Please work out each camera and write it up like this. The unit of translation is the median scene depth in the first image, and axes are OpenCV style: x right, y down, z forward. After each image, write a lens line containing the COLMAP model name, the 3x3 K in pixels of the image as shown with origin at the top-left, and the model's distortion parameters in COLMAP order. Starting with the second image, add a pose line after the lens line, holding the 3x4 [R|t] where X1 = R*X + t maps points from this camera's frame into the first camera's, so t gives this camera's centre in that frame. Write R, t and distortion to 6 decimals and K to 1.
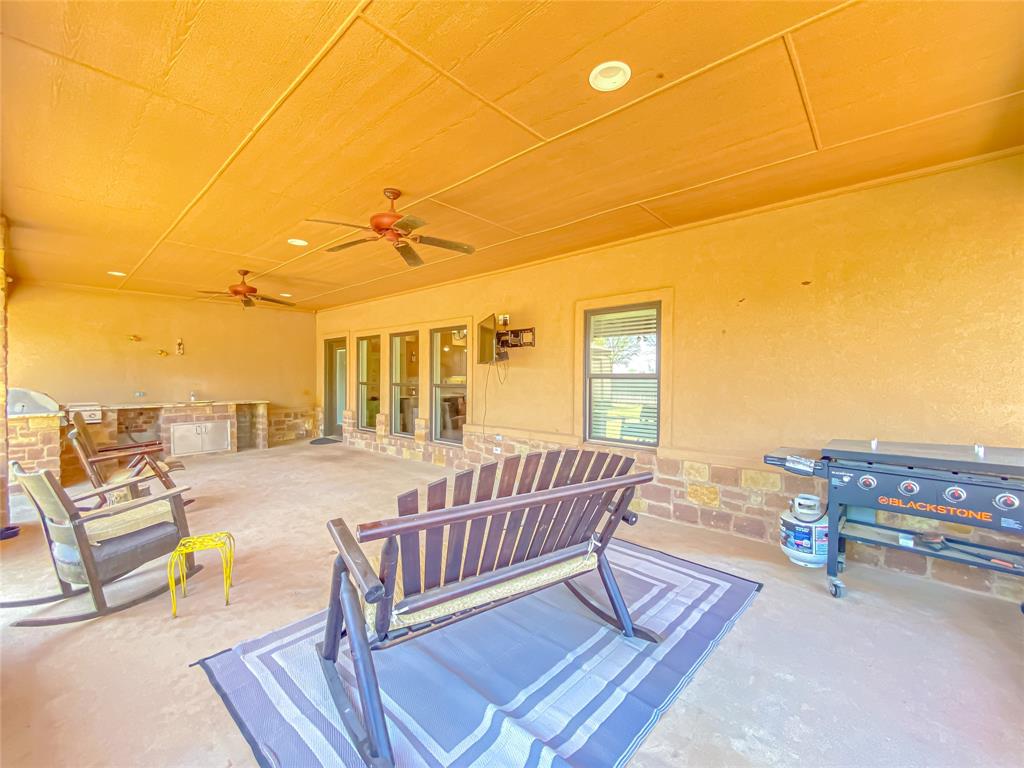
lens RADIAL K [[423.7, 0, 521.7], [0, 423.7, 380.8], [0, 0, 1]] dist [-0.001219, -0.000156]
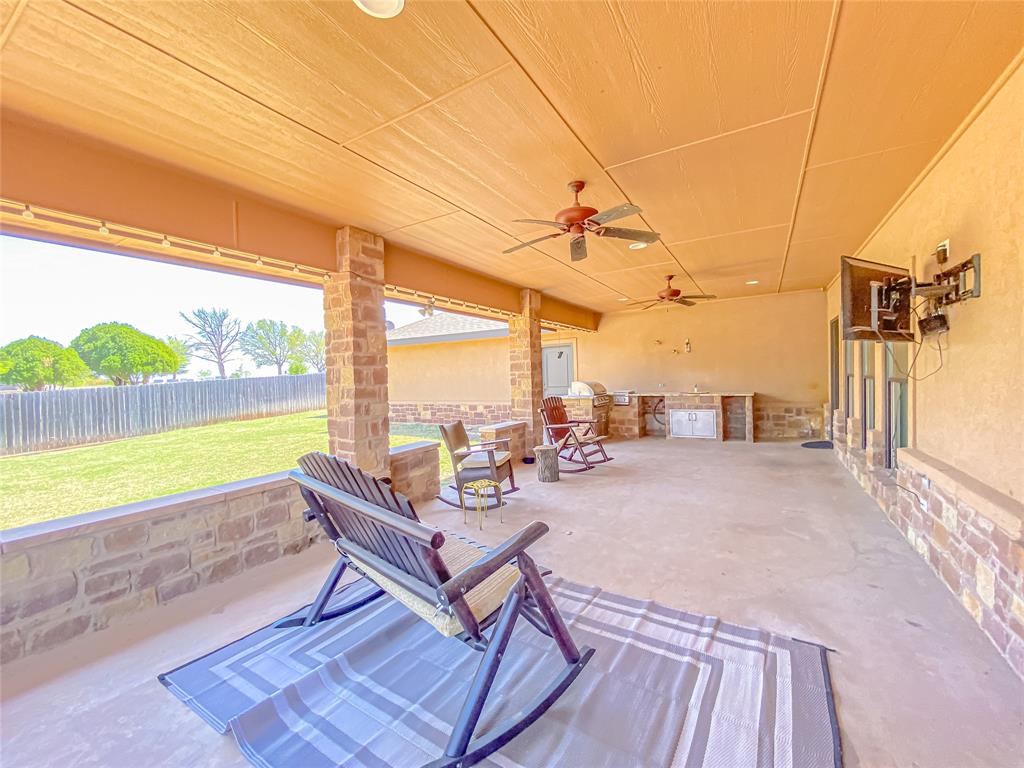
lens RADIAL K [[429.6, 0, 517.8], [0, 429.6, 376.8], [0, 0, 1]] dist [-0.000502, -0.000138]
pose [[0.169861, -0.002641, -0.985465, 0.387937], [0.020237, 0.999795, 0.000809, -0.004411], [0.985260, -0.020080, 0.169879, 0.414060]]
